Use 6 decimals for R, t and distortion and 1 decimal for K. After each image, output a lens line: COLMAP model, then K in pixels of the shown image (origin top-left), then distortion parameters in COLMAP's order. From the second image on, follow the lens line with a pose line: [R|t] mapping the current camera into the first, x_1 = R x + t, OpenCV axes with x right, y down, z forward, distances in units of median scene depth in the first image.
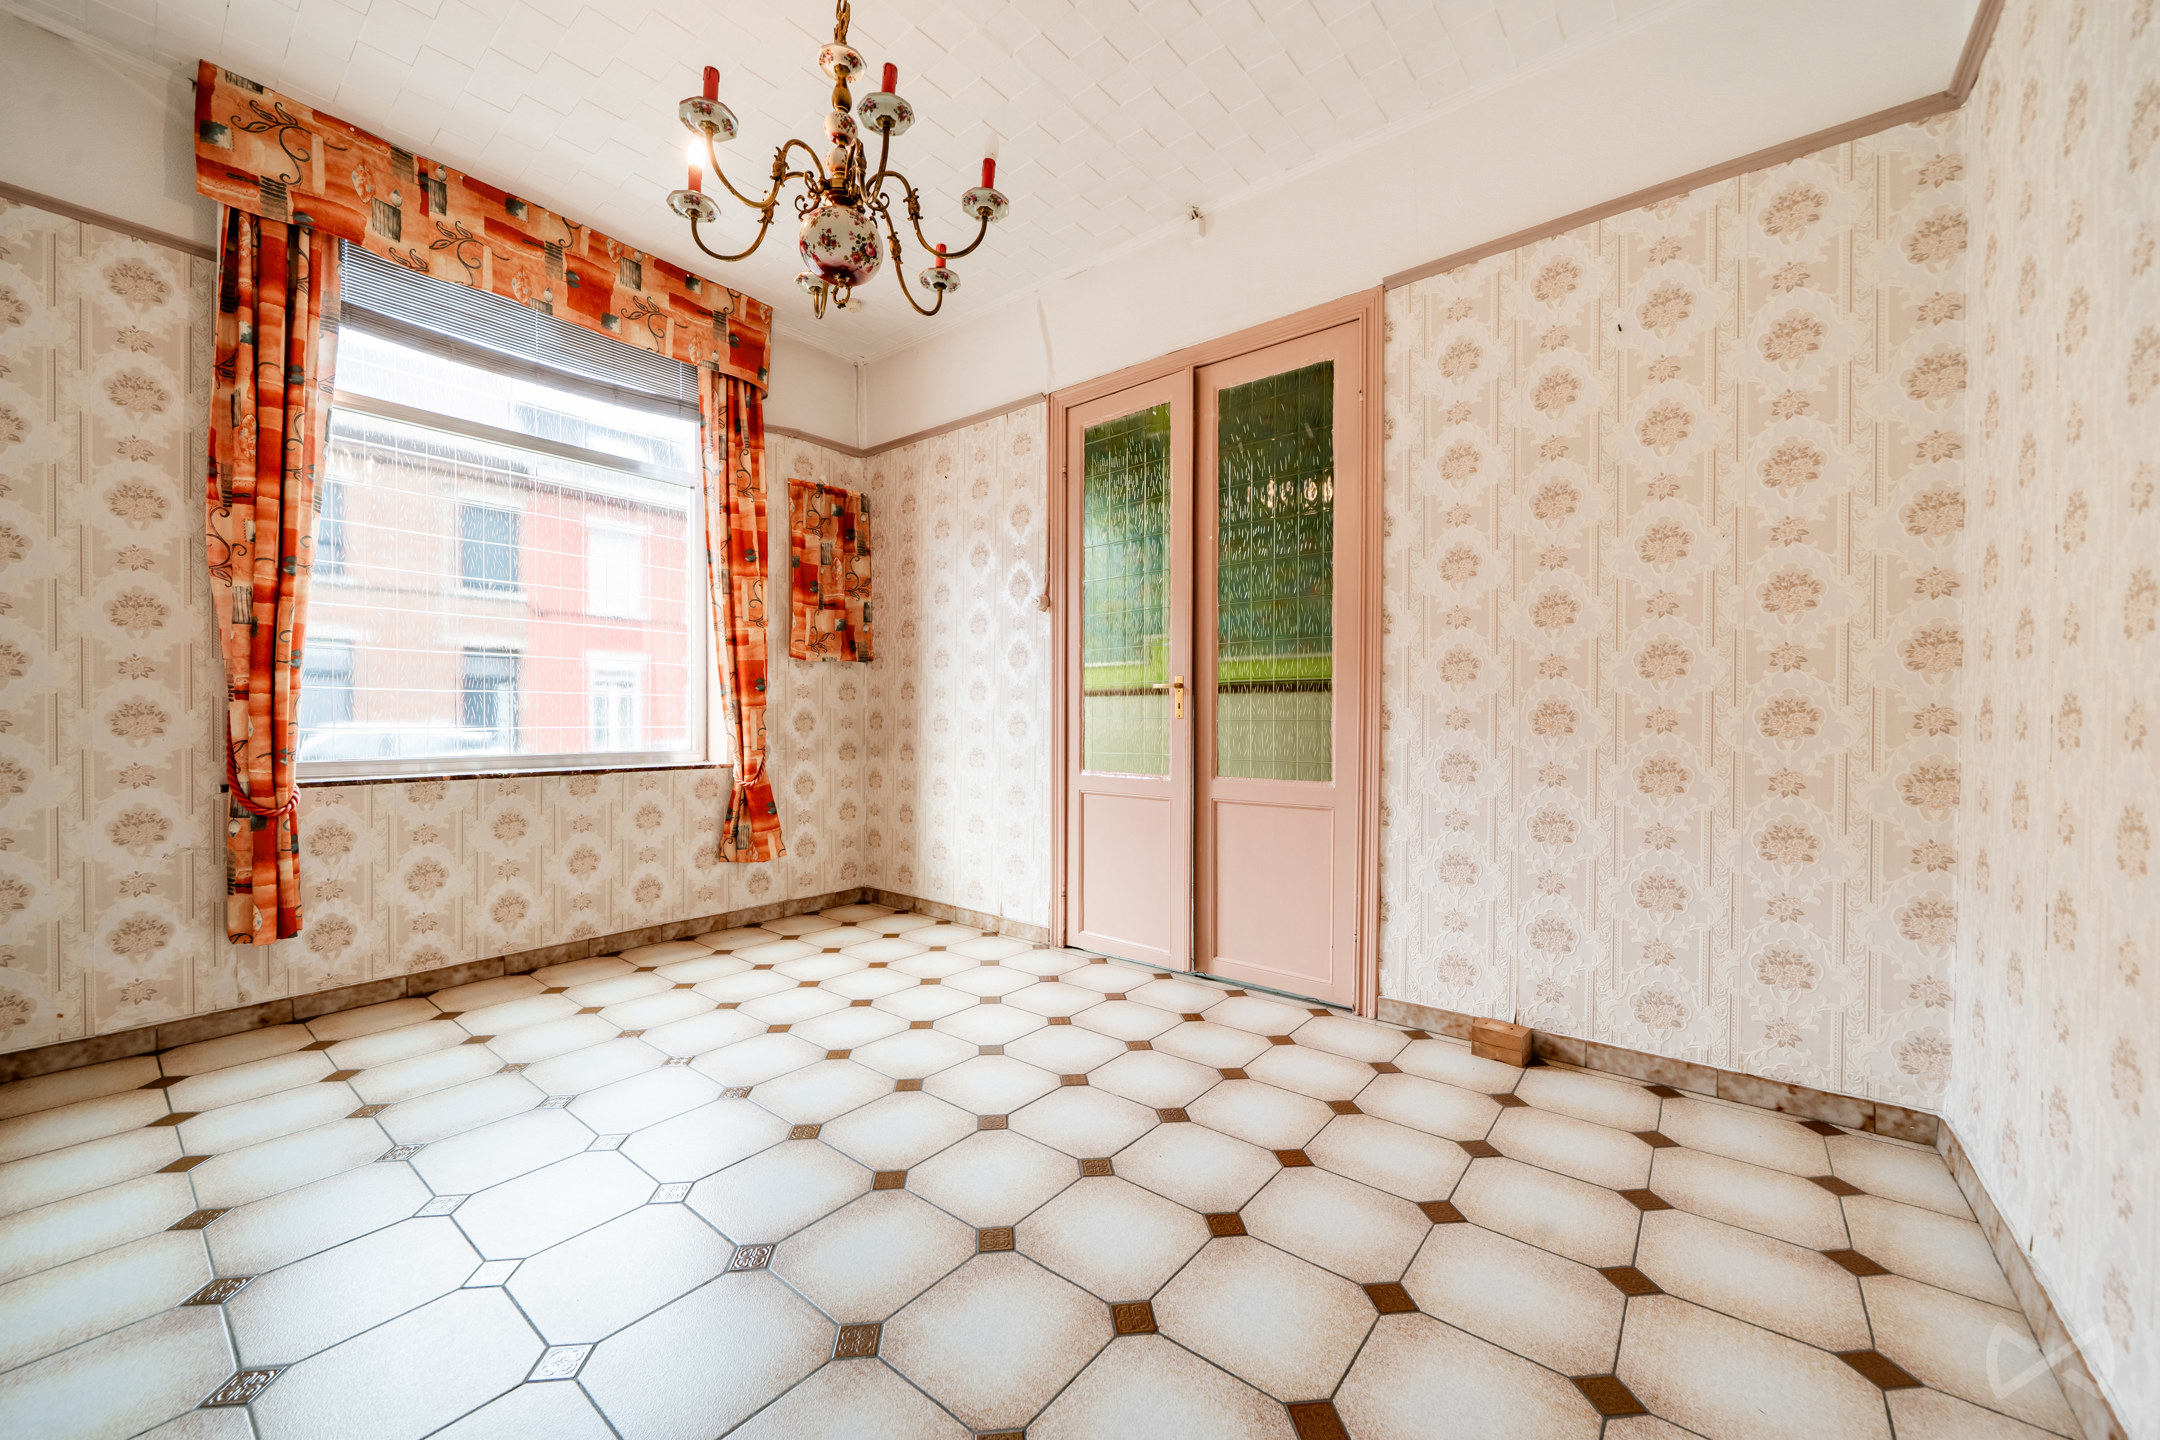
lens RADIAL K [[808.4, 0, 1070.8], [0, 808.4, 727.9], [0, 0, 1]] dist [0.000680, -0.002420]
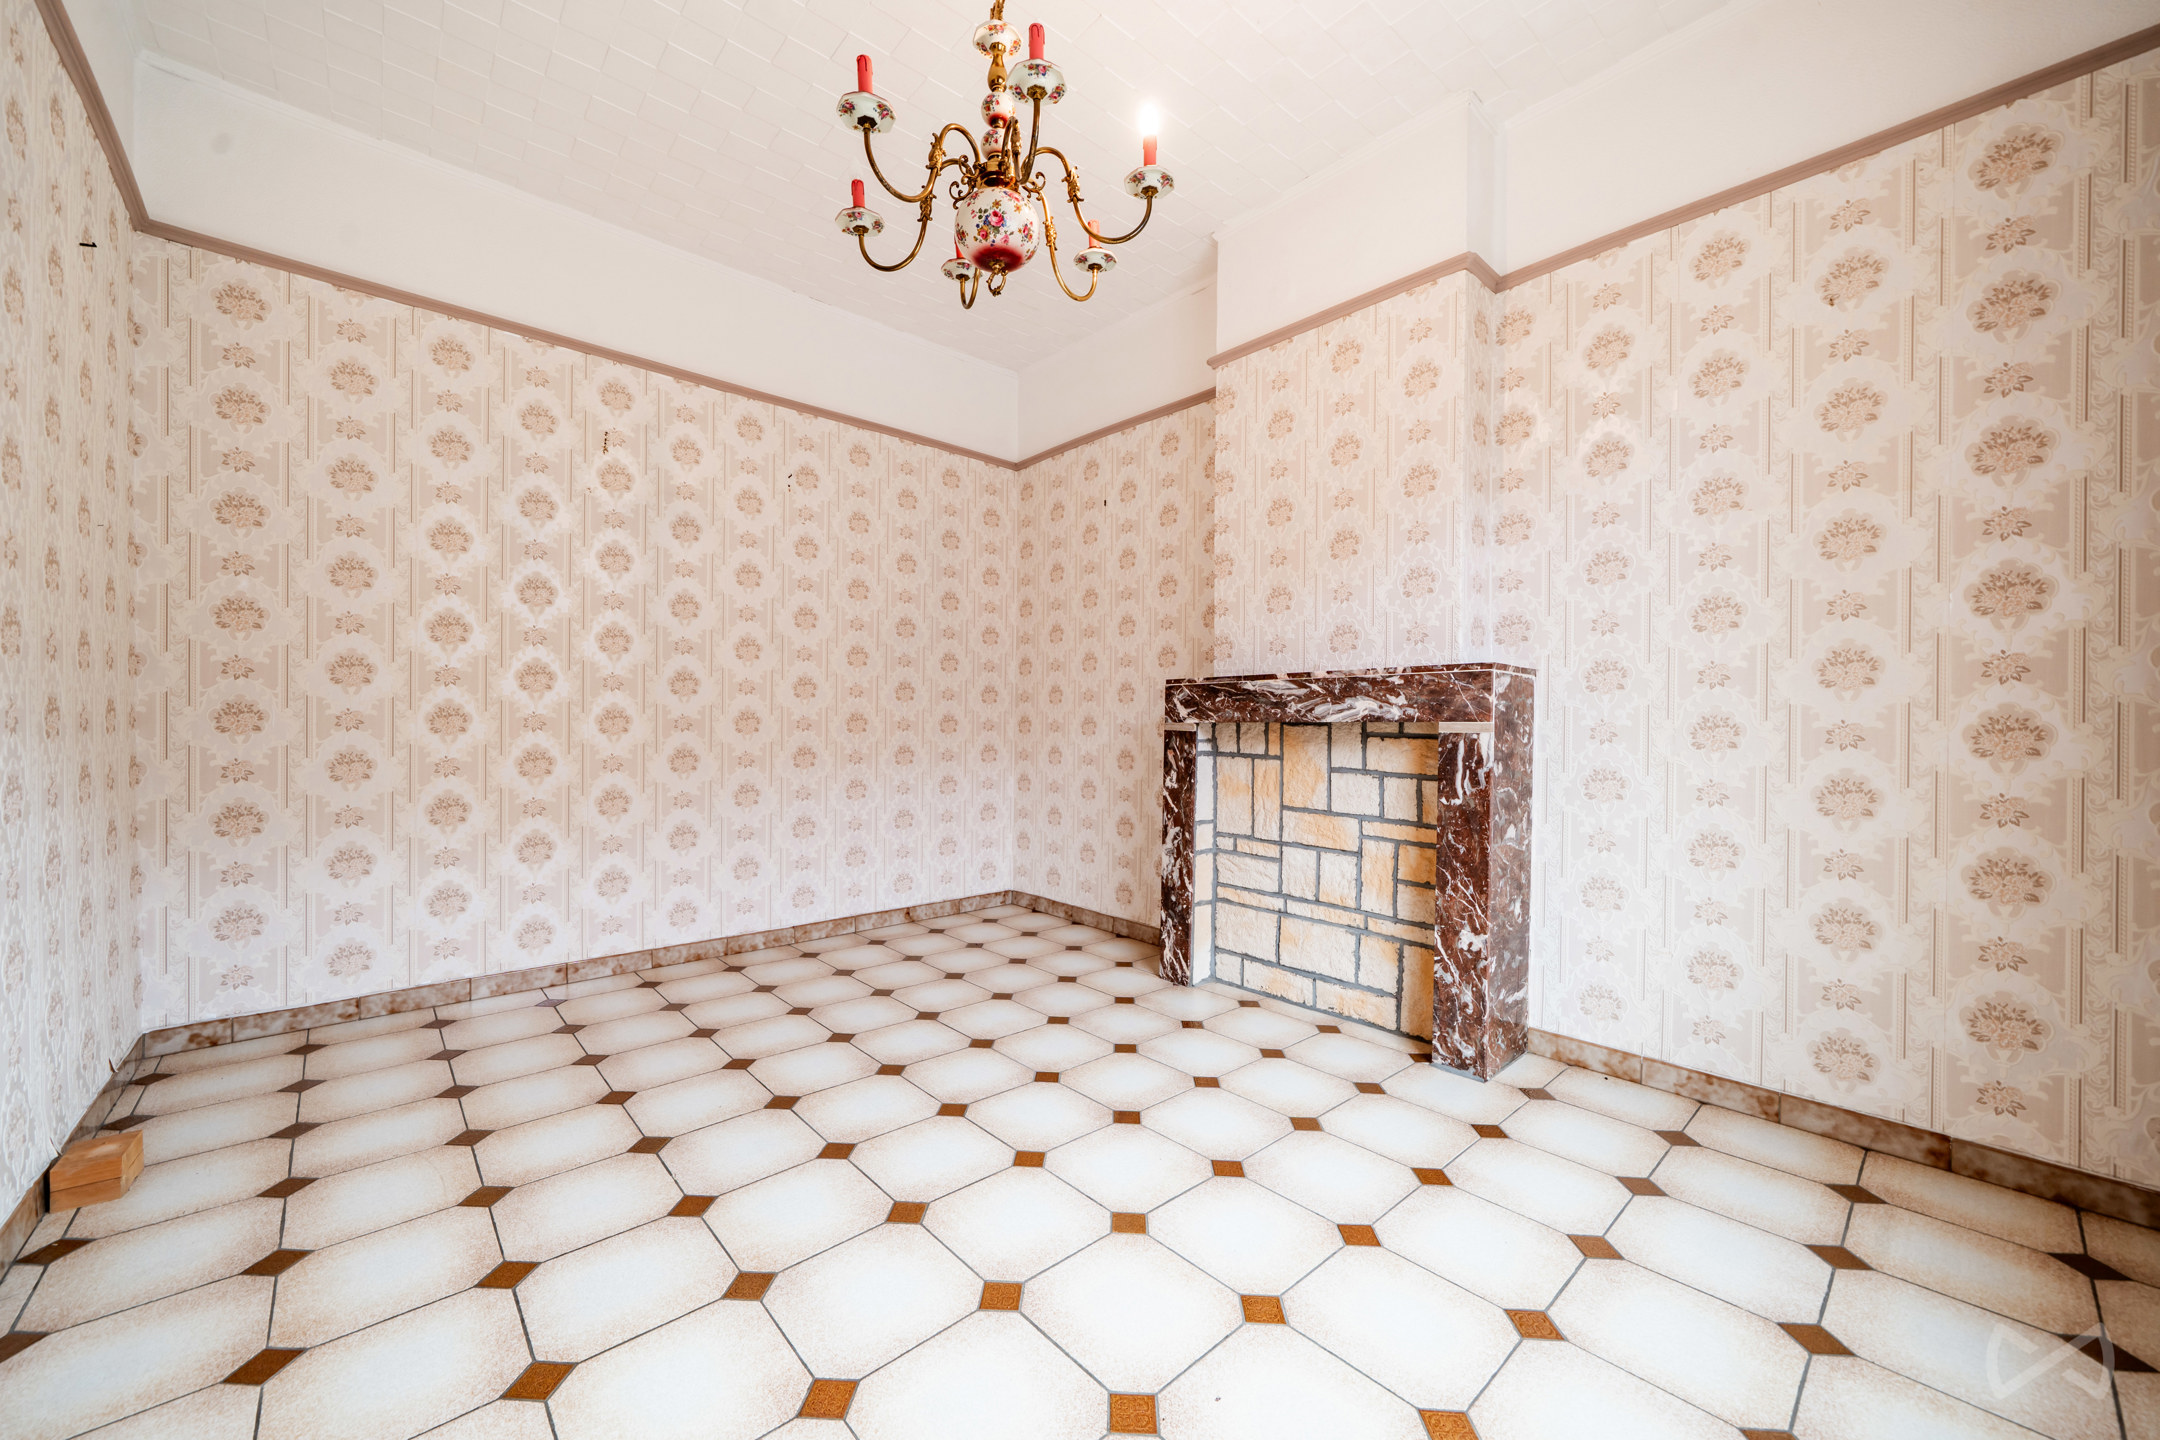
lens RADIAL K [[808.4, 0, 1070.8], [0, 808.4, 727.9], [0, 0, 1]] dist [0.000680, -0.002420]
pose [[0.983846, 0.016042, -0.178296, 0.085264], [-0.017148, 0.999842, -0.004664, 0.000863], [0.178193, 0.007646, 0.983966, -0.068782]]
